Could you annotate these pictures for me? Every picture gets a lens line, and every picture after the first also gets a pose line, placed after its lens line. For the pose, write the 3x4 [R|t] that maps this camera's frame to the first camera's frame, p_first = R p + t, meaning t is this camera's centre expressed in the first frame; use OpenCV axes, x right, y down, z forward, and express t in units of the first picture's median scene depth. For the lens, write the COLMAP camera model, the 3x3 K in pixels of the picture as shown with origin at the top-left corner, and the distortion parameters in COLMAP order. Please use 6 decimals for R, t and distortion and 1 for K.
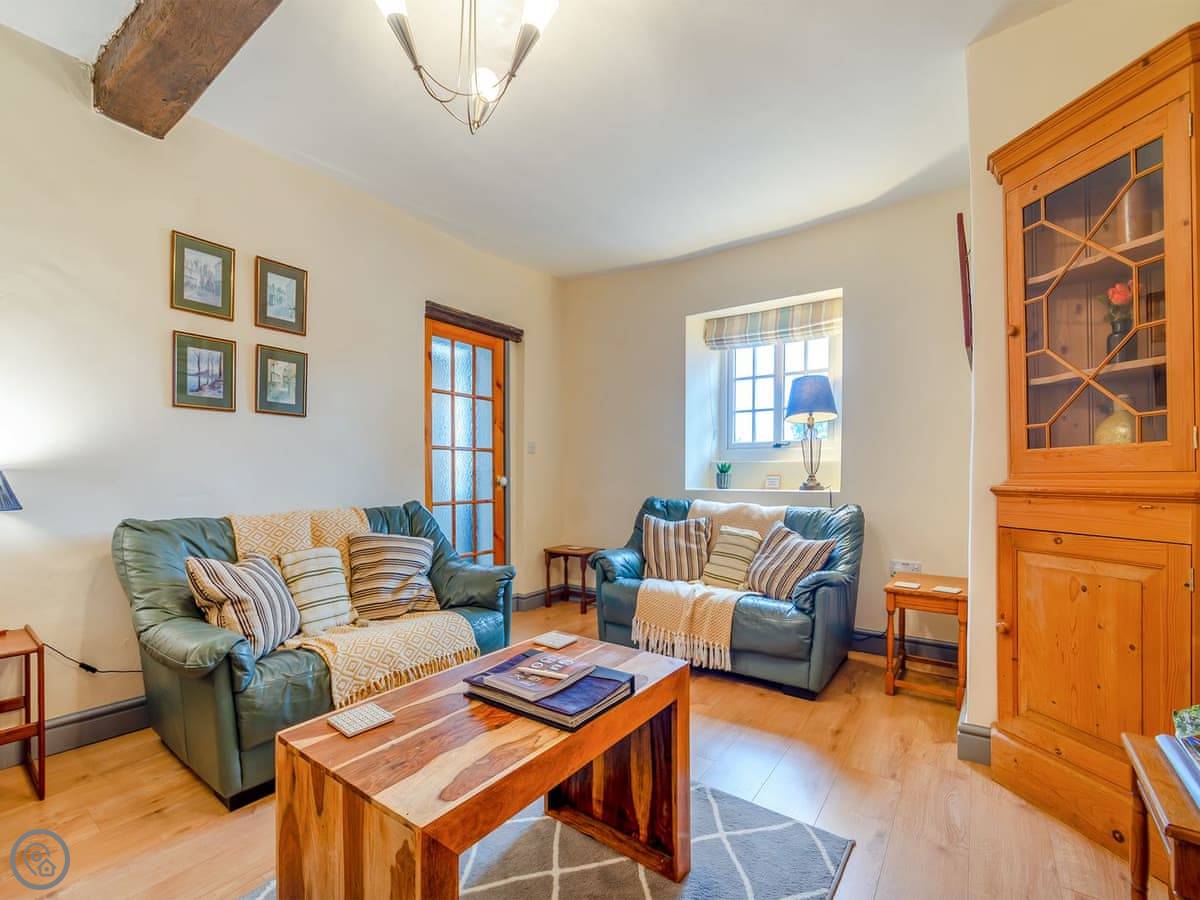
lens RADIAL K [[535.4, 0, 577.9], [0, 535.4, 475.1], [0, 0, 1]] dist [0.000911, -0.000038]
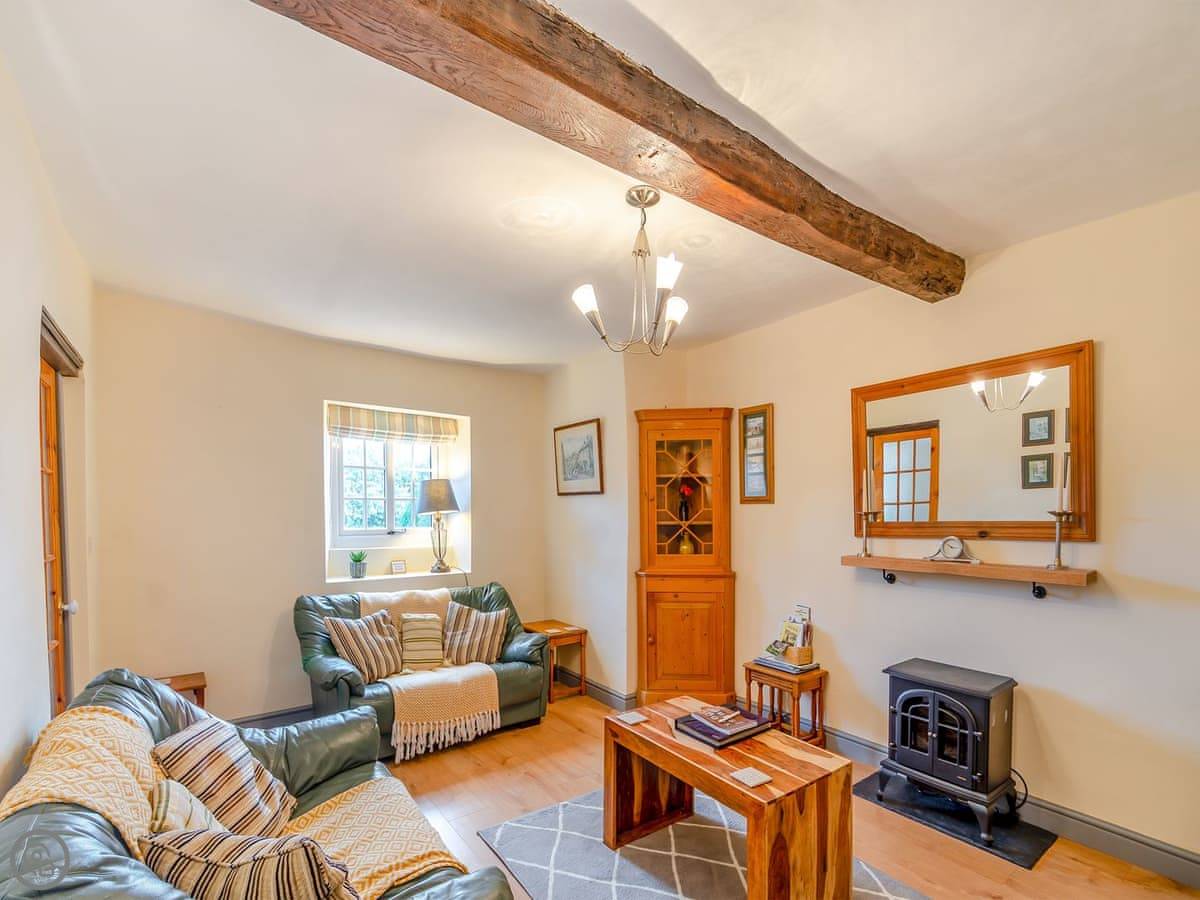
lens RADIAL K [[532.9, 0, 600.0], [0, 532.9, 523.5], [0, 0, 1]] dist [0.000816, 0.000063]
pose [[0.305577, -0.020465, 0.951947, -0.508897], [0.005358, 0.999790, 0.019774, -0.087319], [-0.952152, -0.000942, 0.305623, 0.230606]]
